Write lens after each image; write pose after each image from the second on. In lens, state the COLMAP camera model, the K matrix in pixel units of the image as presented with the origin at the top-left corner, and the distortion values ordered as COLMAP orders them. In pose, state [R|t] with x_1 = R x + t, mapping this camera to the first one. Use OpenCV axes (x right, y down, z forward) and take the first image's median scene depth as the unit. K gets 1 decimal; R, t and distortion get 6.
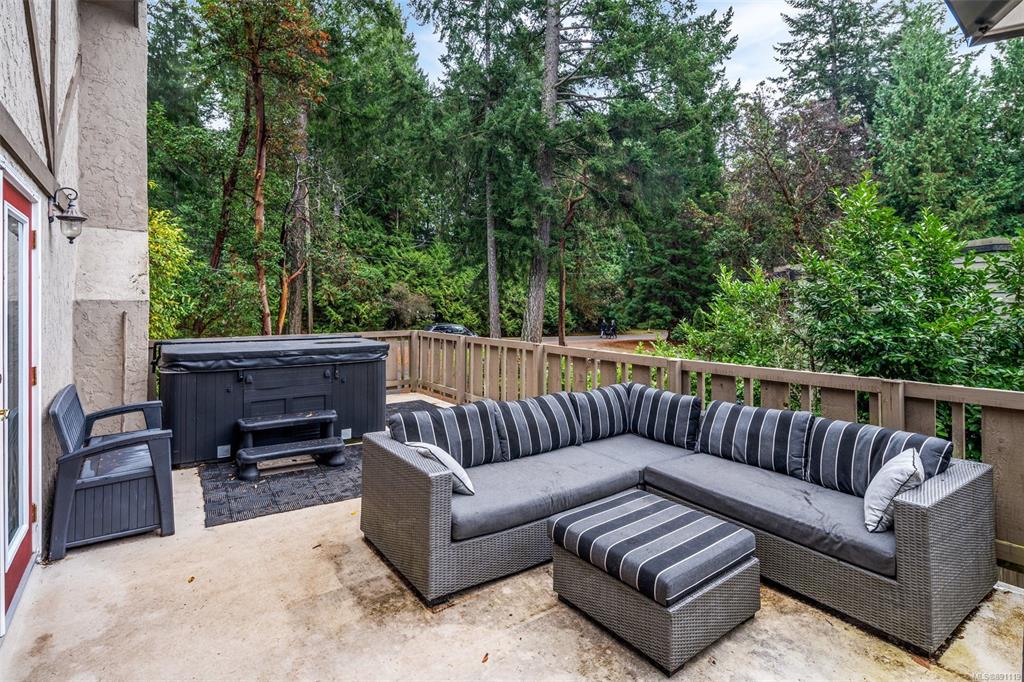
lens RADIAL K [[505.0, 0, 516.1], [0, 505.0, 295.0], [0, 0, 1]] dist [-0.000418, -0.000414]
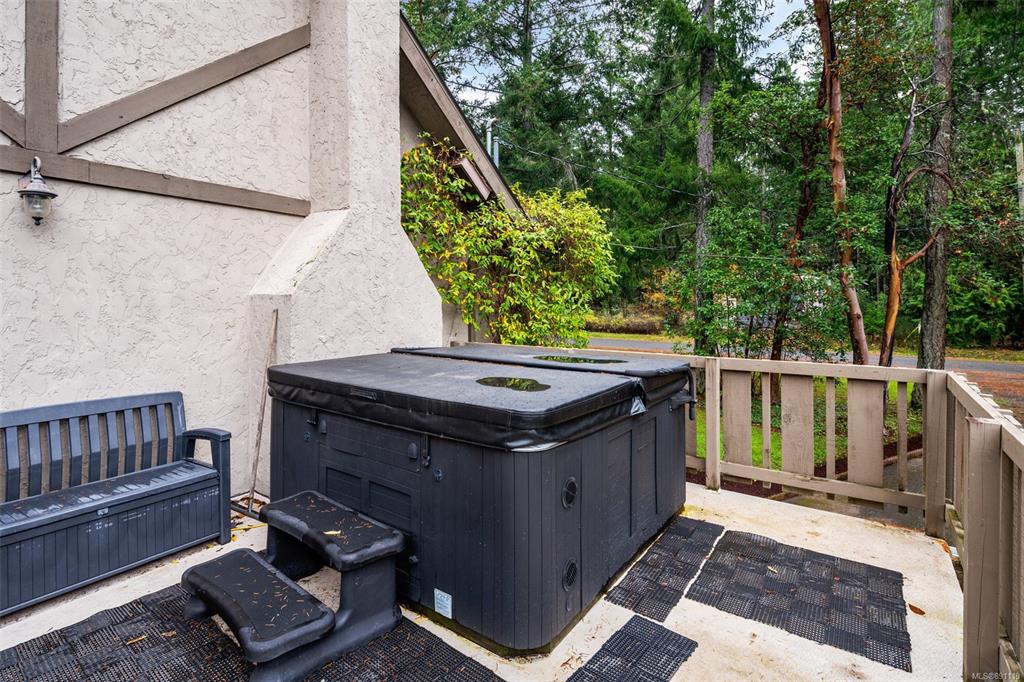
lens RADIAL K [[492.6, 0, 513.3], [0, 492.6, 305.7], [0, 0, 1]] dist [0.000894, -0.000014]
pose [[0.301264, 0.009877, -0.953490, 0.104604], [0.014592, 0.999782, 0.014967, 0.024552], [0.953429, -0.018422, 0.301054, 1.271779]]
